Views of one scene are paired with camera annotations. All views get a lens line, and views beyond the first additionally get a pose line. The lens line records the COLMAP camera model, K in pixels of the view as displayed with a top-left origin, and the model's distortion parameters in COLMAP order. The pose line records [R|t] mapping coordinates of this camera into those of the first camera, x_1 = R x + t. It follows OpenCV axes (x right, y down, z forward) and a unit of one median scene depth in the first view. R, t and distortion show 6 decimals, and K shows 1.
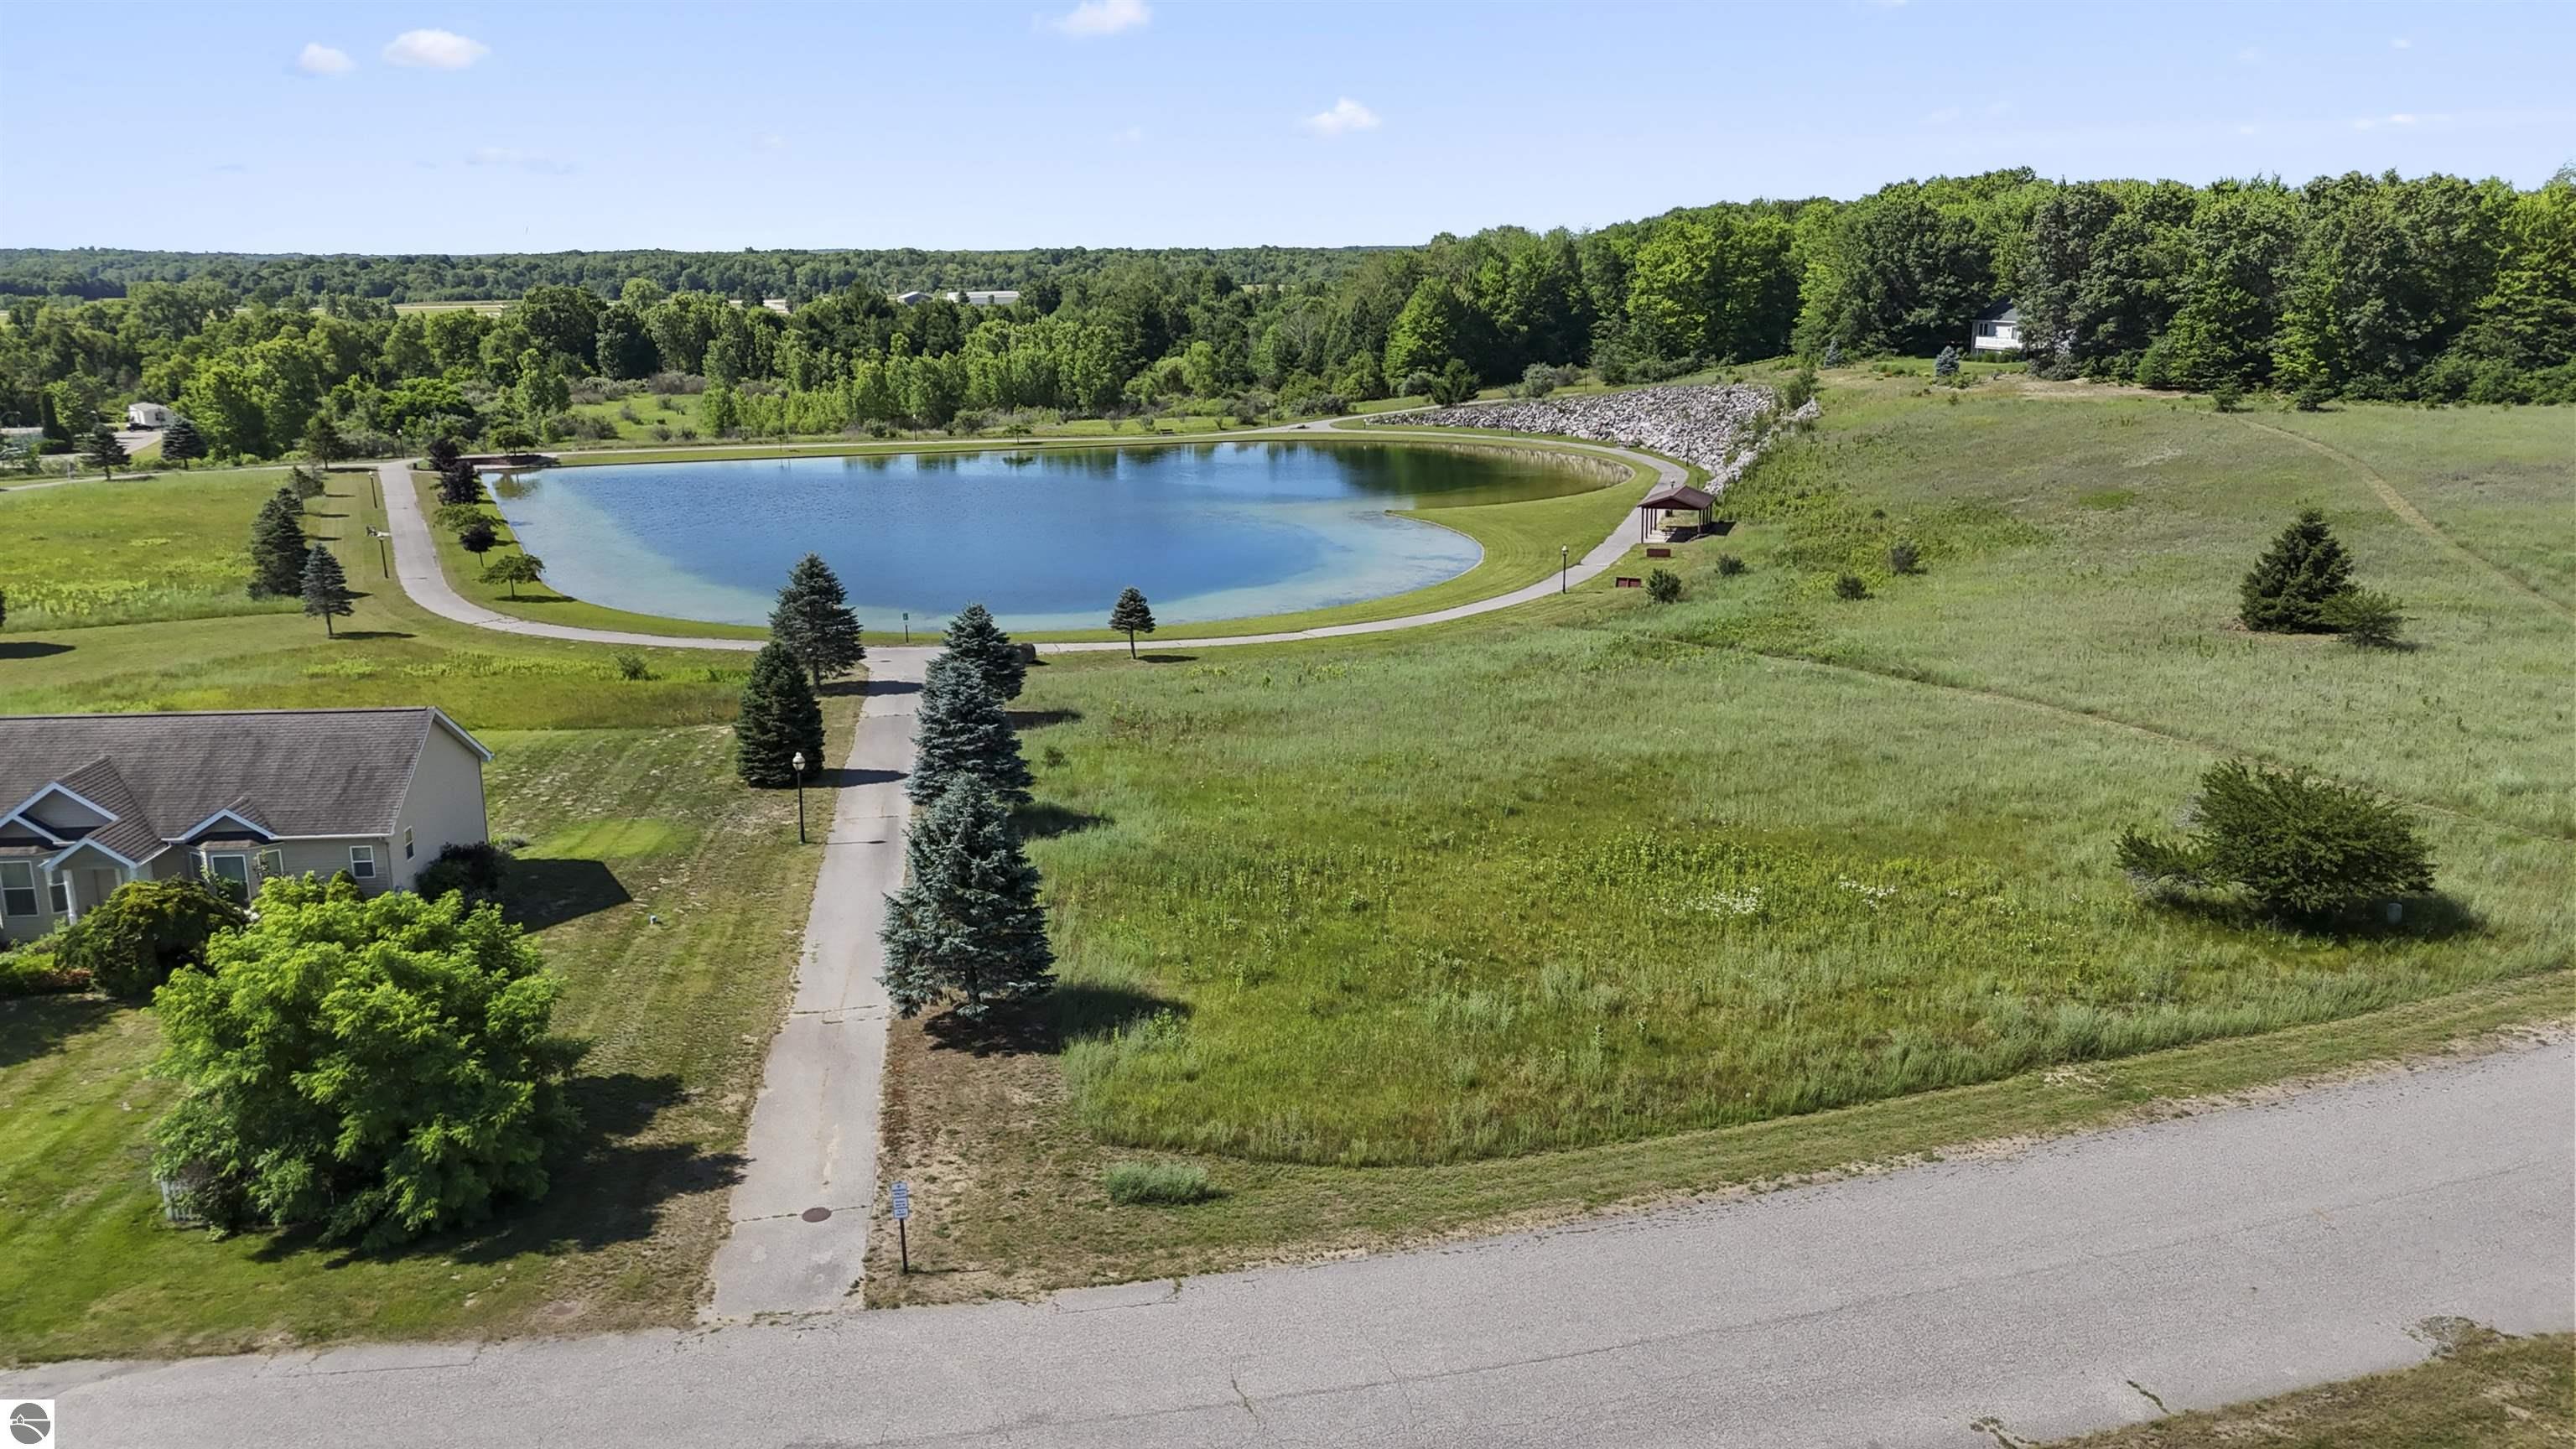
lens RADIAL K [[1892.6, 0, 1288.0], [0, 1892.6, 724.5], [0, 0, 1]] dist [0.074493, -0.079236]
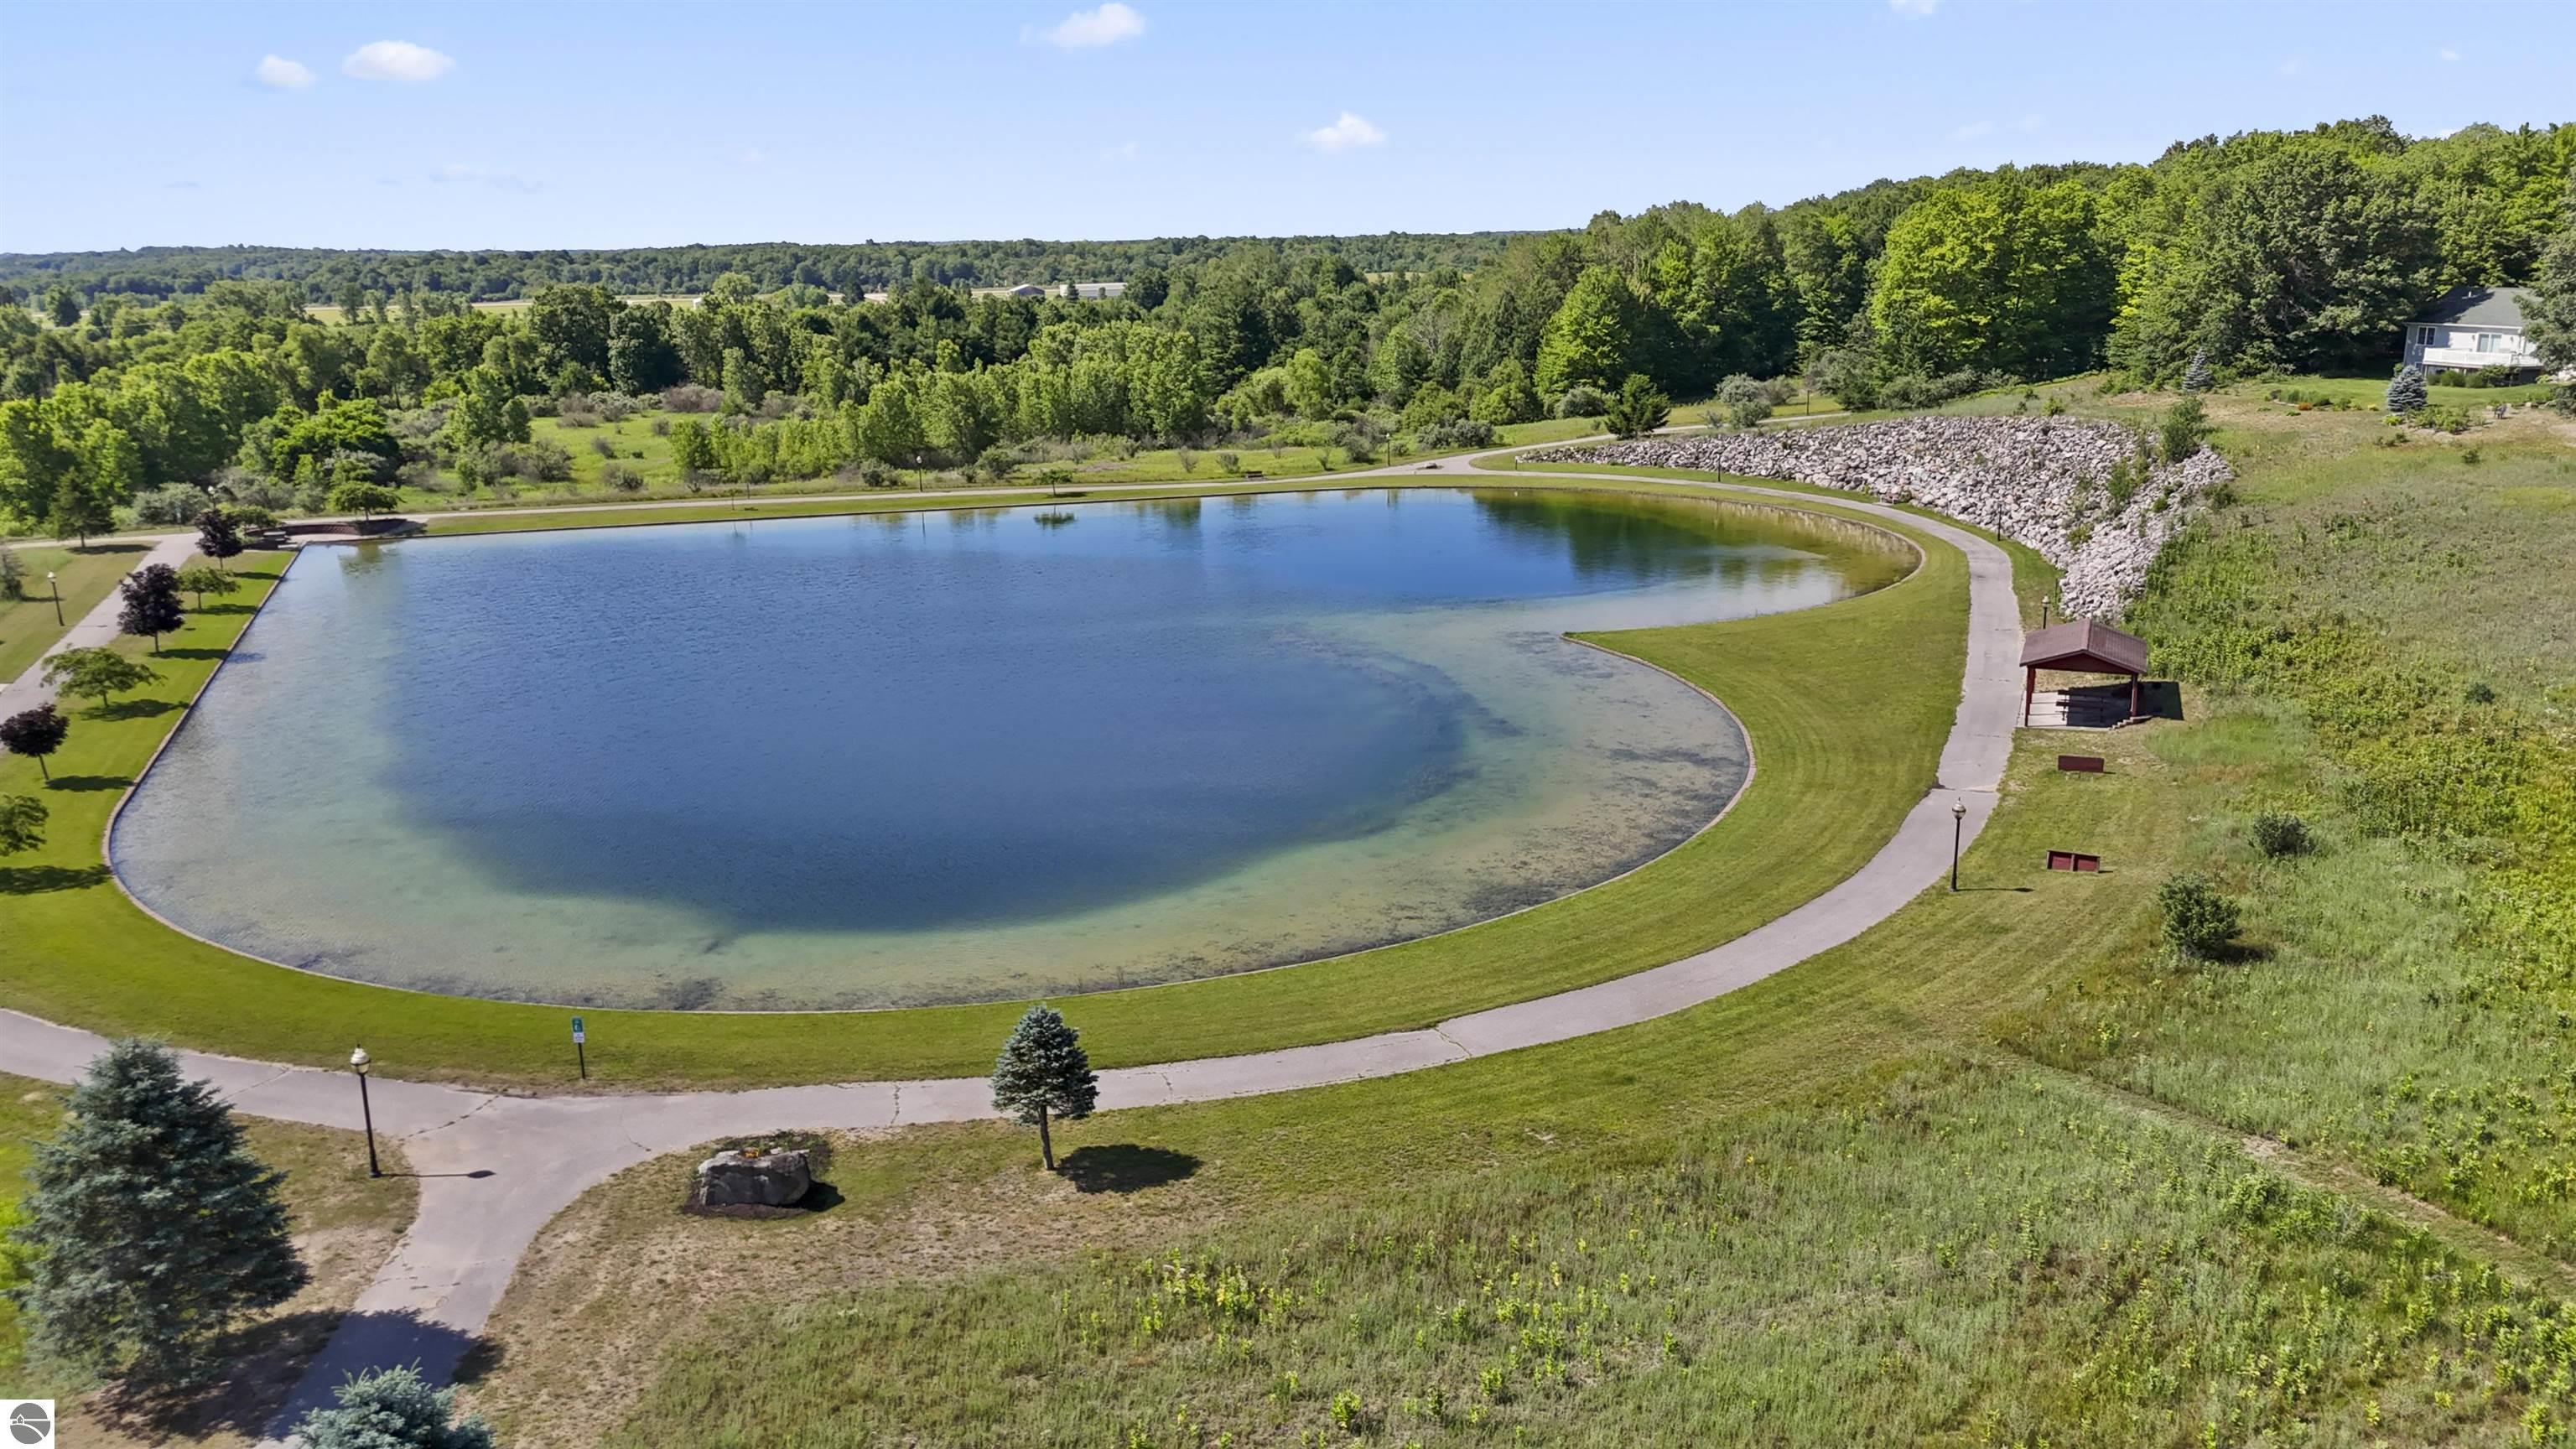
lens RADIAL K [[1892.6, 0, 1288.0], [0, 1892.6, 724.5], [0, 0, 1]] dist [0.074493, -0.079236]
pose [[0.997826, 0.007637, -0.065452, -0.000187], [-0.007230, 0.999953, 0.006441, -0.046931], [0.065498, -0.005954, 0.997835, 0.192264]]
